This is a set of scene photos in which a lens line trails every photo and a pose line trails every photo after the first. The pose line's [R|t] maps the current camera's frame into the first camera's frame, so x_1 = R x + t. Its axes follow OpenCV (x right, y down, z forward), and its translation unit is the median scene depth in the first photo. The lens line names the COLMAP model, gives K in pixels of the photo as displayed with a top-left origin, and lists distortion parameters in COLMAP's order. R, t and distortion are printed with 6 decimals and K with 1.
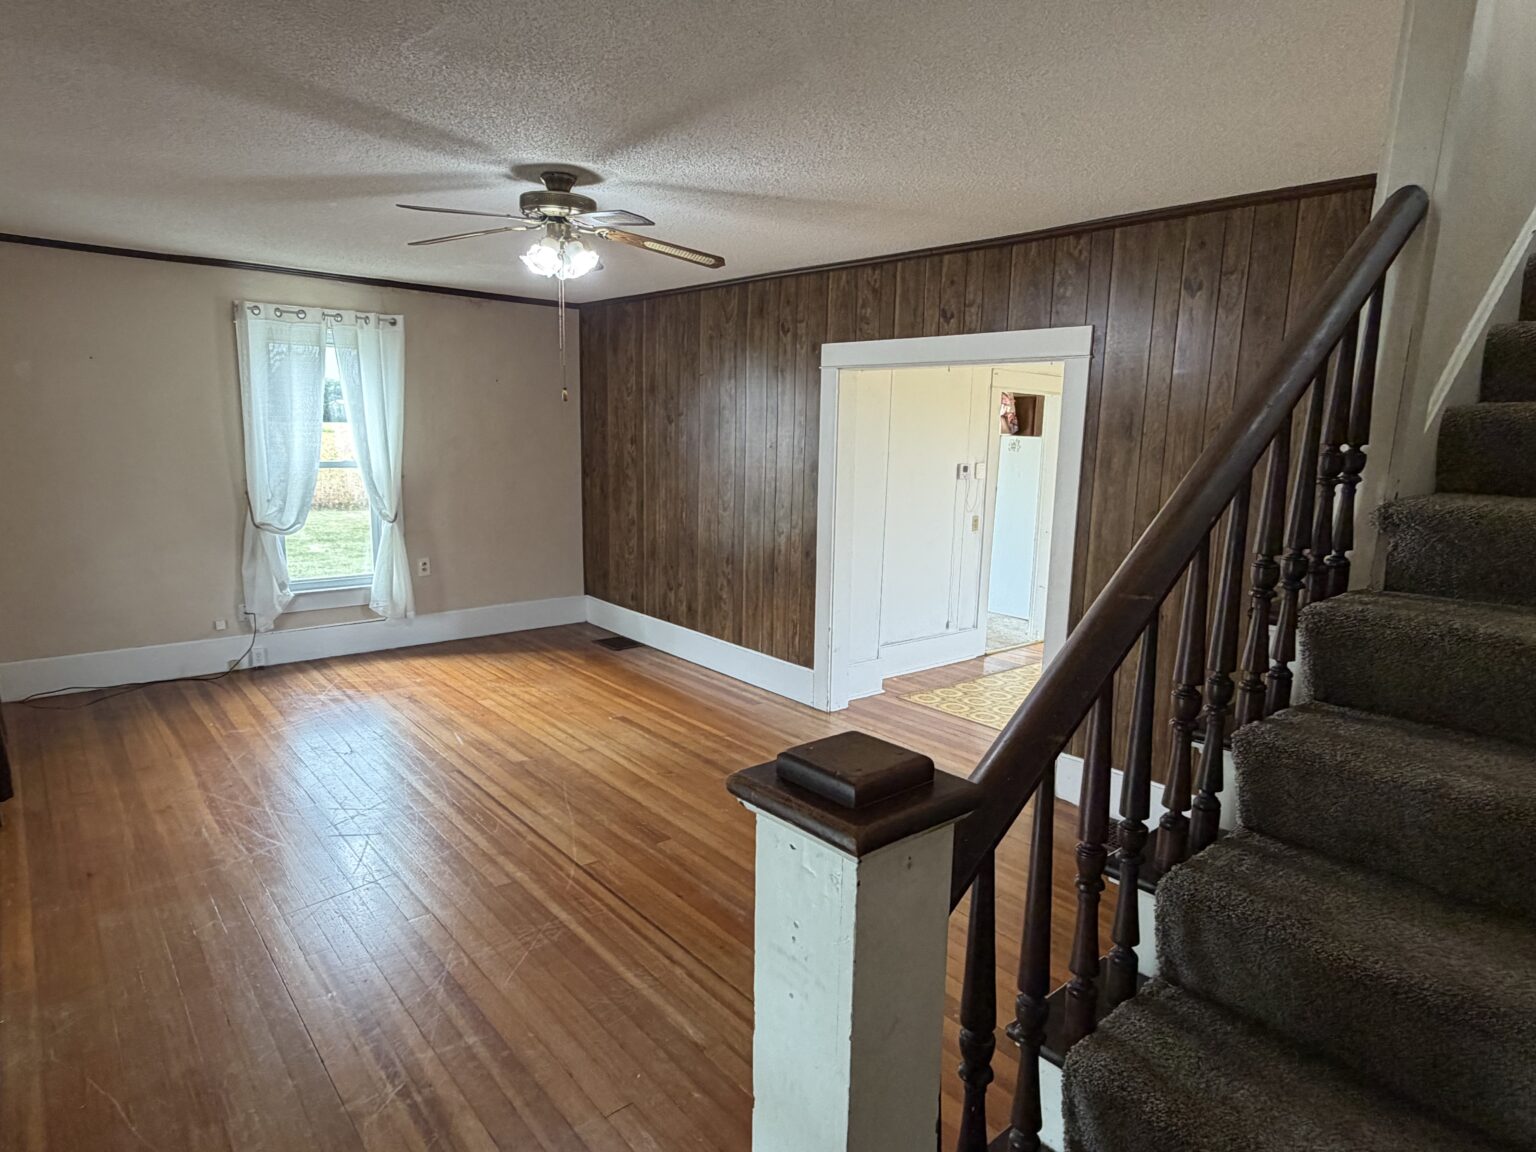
lens RADIAL K [[894.1, 0, 770.0], [0, 894.1, 586.7], [0, 0, 1]] dist [-0.001246, -0.001483]
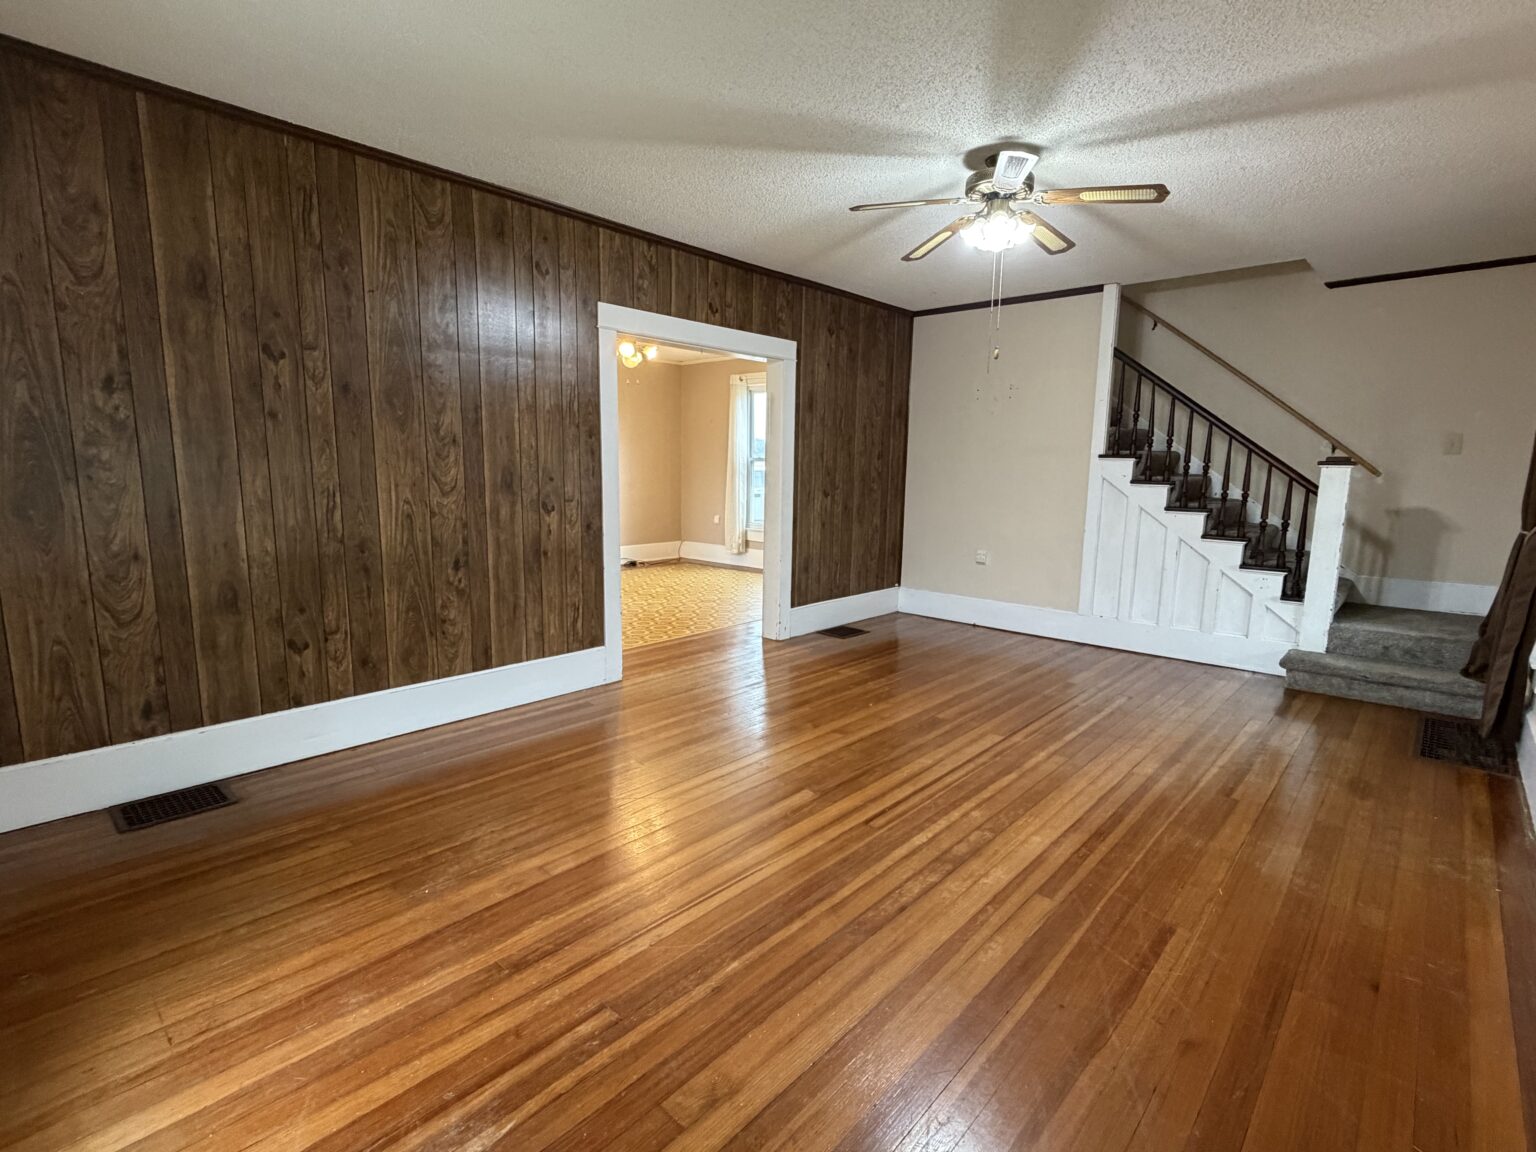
lens RADIAL K [[731.3, 0, 769.3], [0, 731.3, 578.2], [0, 0, 1]] dist [0.006488, 0.000580]
pose [[-0.121008, -0.179808, 0.976230, -0.690209], [0.163864, 0.966347, 0.198300, -0.098490], [-0.979033, 0.183965, -0.087472, 0.835801]]
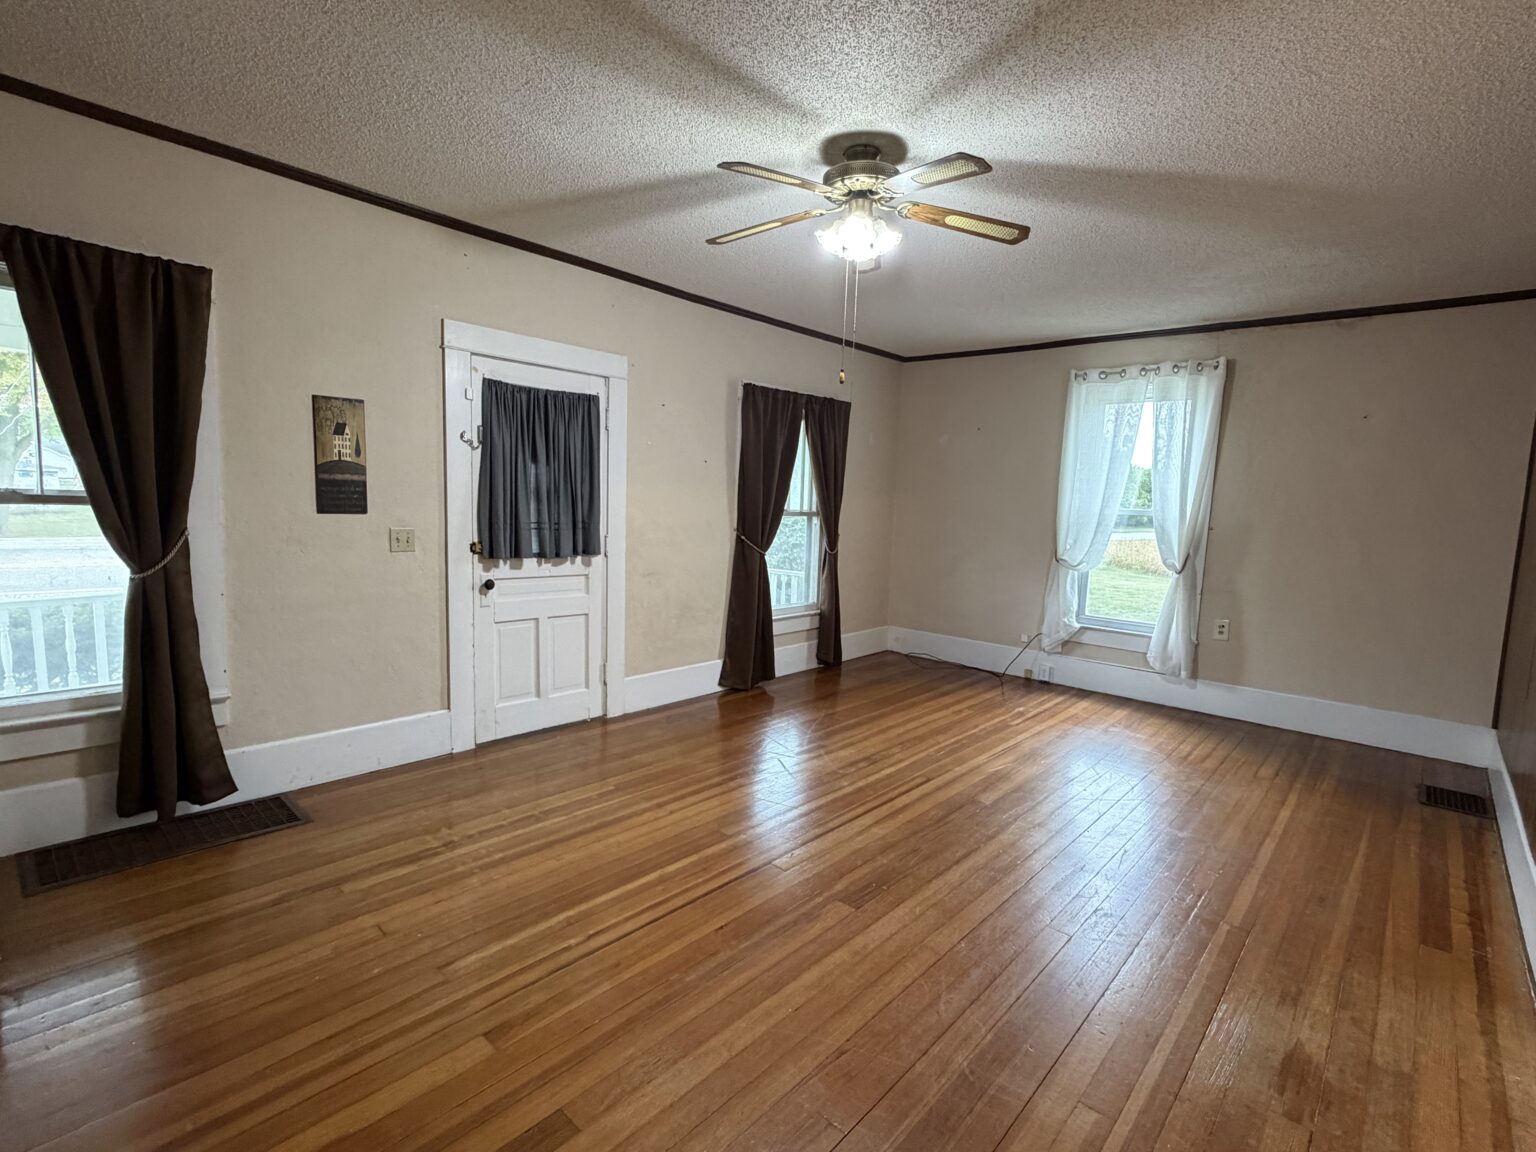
lens RADIAL K [[731.3, 0, 761.6], [0, 731.3, 579.6], [0, 0, 1]] dist [0.006488, 0.000580]
pose [[0.121260, 0.087271, -0.988777, 0.327831], [-0.216216, 0.974531, 0.059498, -0.017145], [0.968786, 0.206575, 0.137041, 0.499289]]
